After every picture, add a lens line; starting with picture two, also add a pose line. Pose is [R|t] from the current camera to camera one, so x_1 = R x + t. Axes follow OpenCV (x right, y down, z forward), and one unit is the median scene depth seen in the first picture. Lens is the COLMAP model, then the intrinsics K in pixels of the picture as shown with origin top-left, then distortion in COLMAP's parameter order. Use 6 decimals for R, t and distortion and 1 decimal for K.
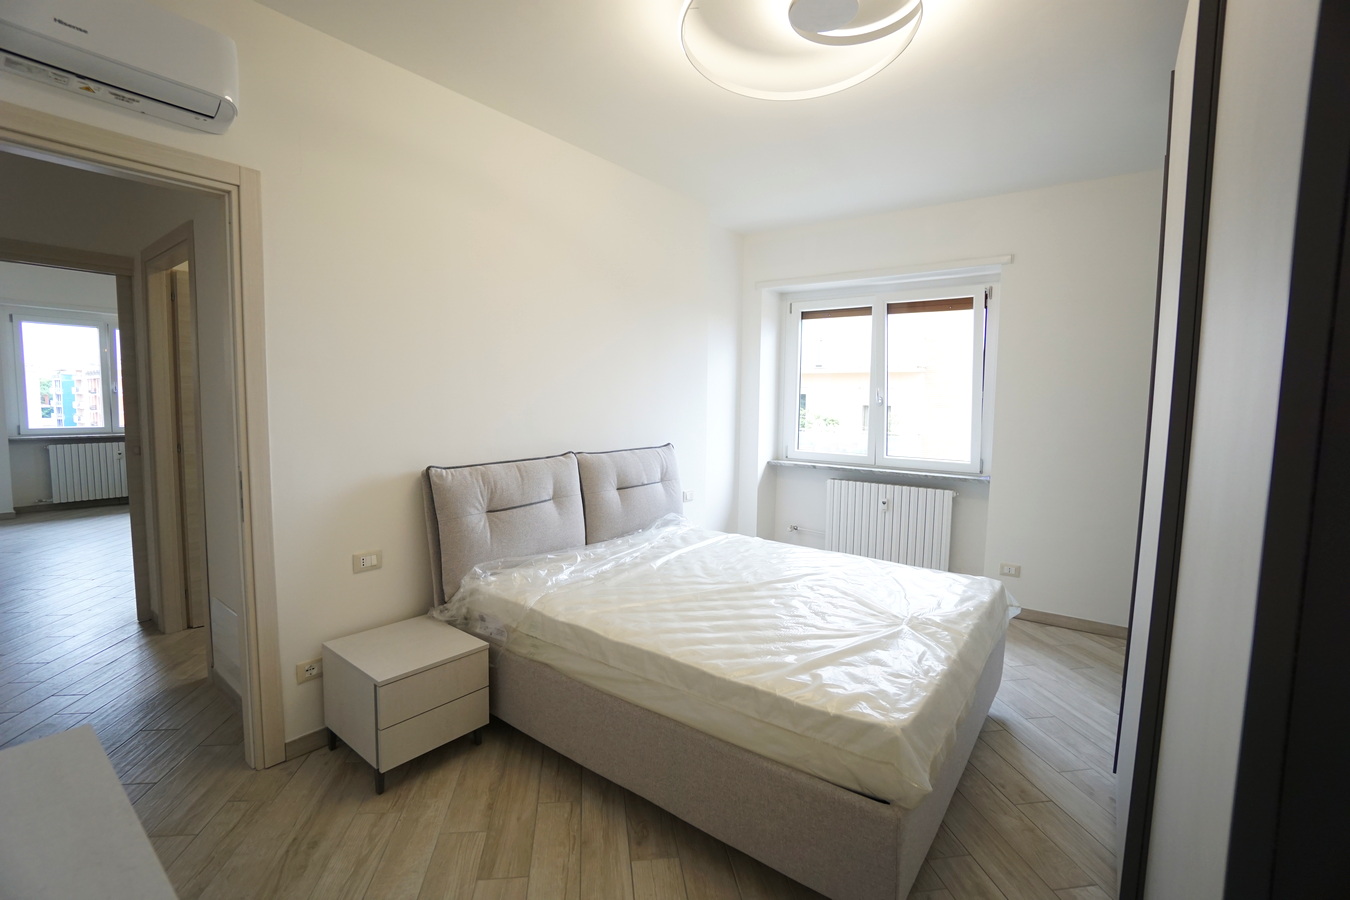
lens RADIAL K [[613.4, 0, 670.0], [0, 613.4, 446.8], [0, 0, 1]] dist [-0.016316, 0.000509]
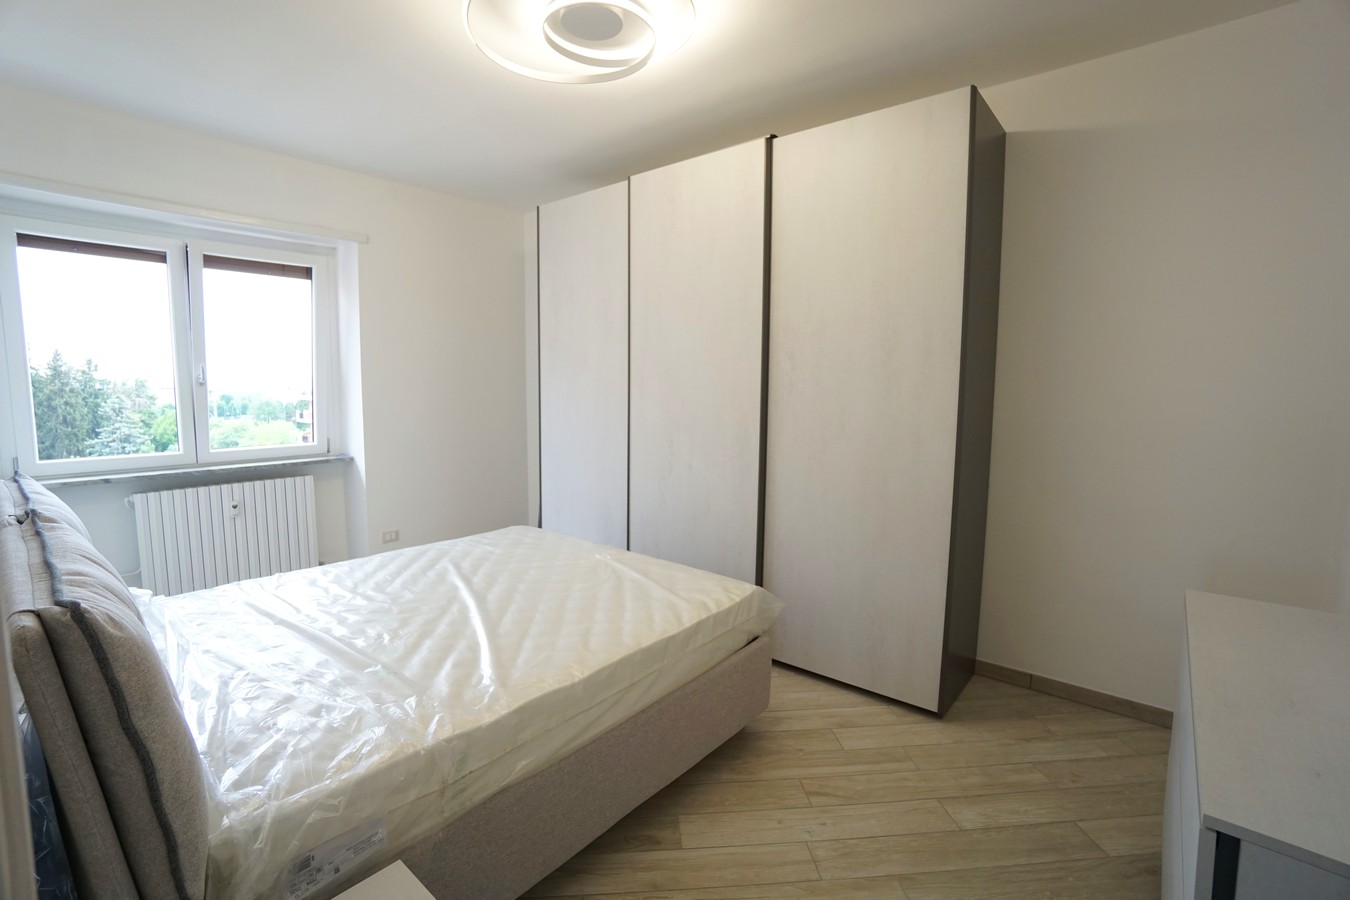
lens RADIAL K [[613.4, 0, 670.0], [0, 613.4, 446.8], [0, 0, 1]] dist [-0.016316, 0.000509]
pose [[0.046220, -0.122511, 0.991390, -0.433206], [0.075396, 0.990048, 0.118830, -0.040892], [-0.996082, 0.069255, 0.054997, 0.408972]]
